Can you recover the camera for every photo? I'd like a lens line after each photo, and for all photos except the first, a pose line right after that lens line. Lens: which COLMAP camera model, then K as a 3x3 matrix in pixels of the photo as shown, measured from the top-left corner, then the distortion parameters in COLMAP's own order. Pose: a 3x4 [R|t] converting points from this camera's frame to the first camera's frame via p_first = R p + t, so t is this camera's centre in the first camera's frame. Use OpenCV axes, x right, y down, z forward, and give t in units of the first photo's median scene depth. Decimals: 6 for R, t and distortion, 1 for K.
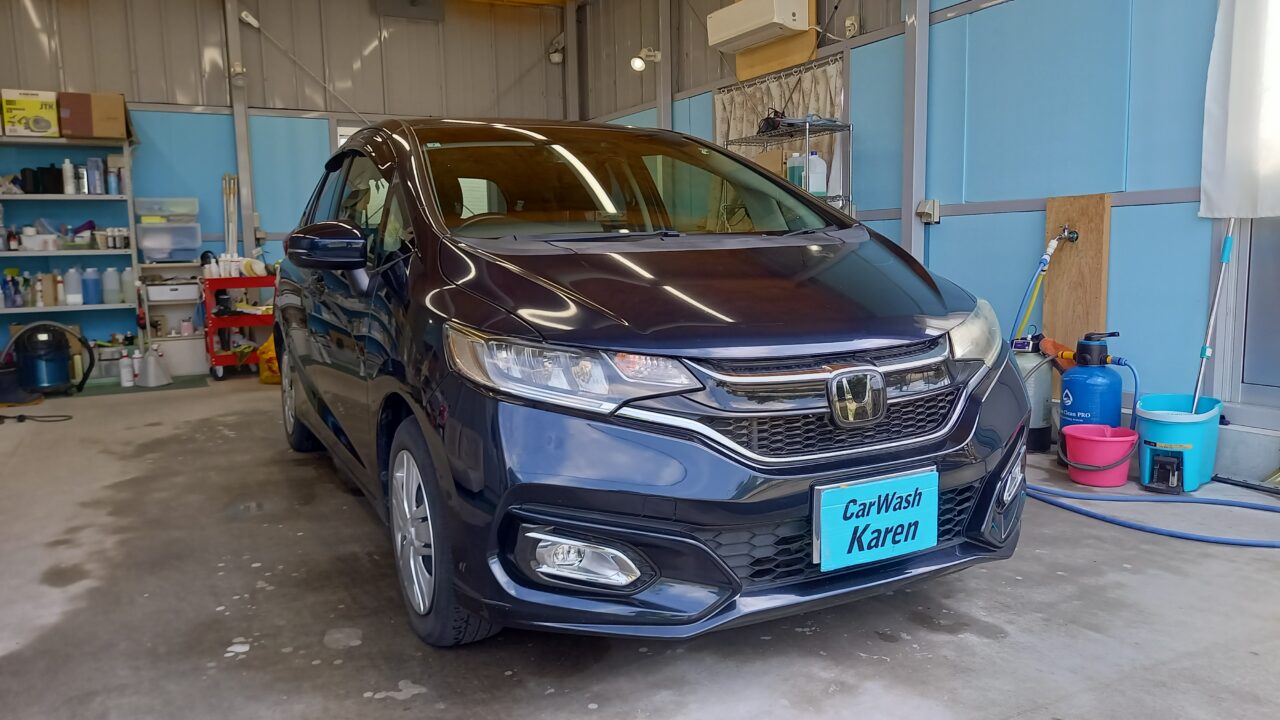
lens RADIAL K [[939.2, 0, 637.7], [0, 939.2, 363.7], [0, 0, 1]] dist [0.023607, -0.017060]
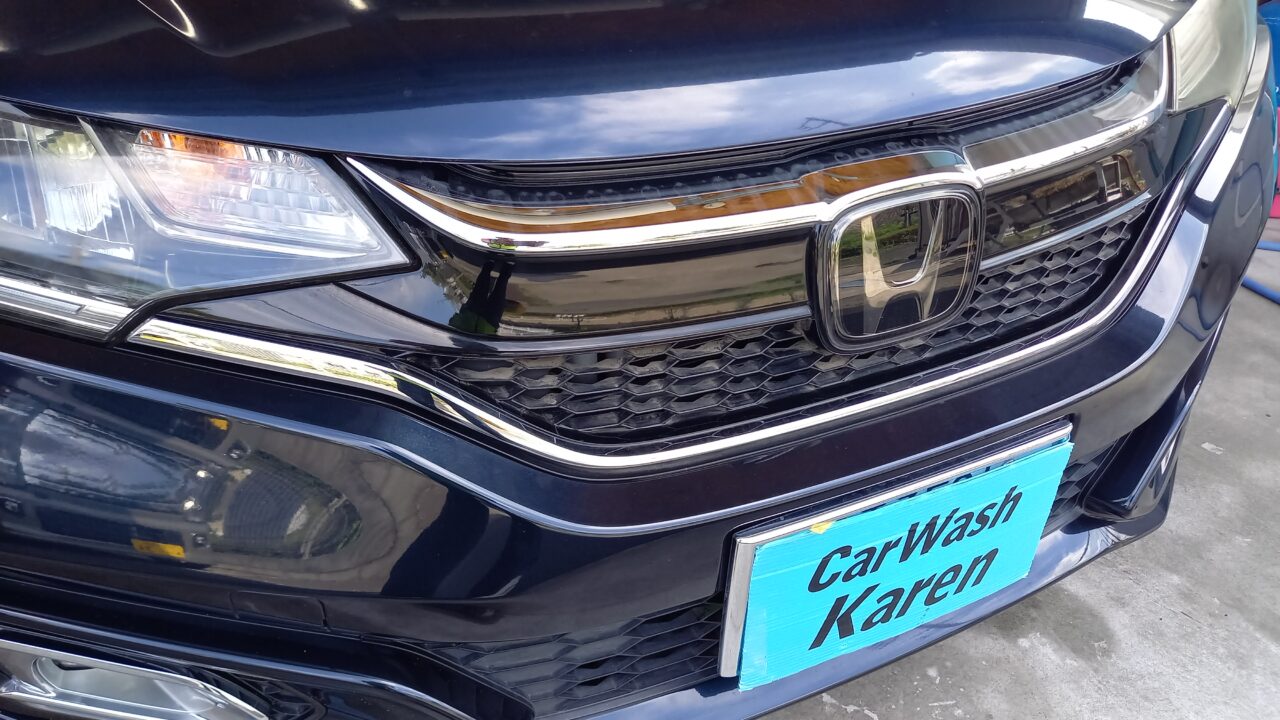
lens RADIAL K [[939.2, 0, 639.9], [0, 939.2, 353.9], [0, 0, 1]] dist [0.023607, -0.017060]
pose [[0.998997, 0.044738, -0.002073, 0.142937], [-0.039257, 0.897016, 0.440251, -0.084960], [0.021556, -0.439728, 0.897872, 0.681552]]
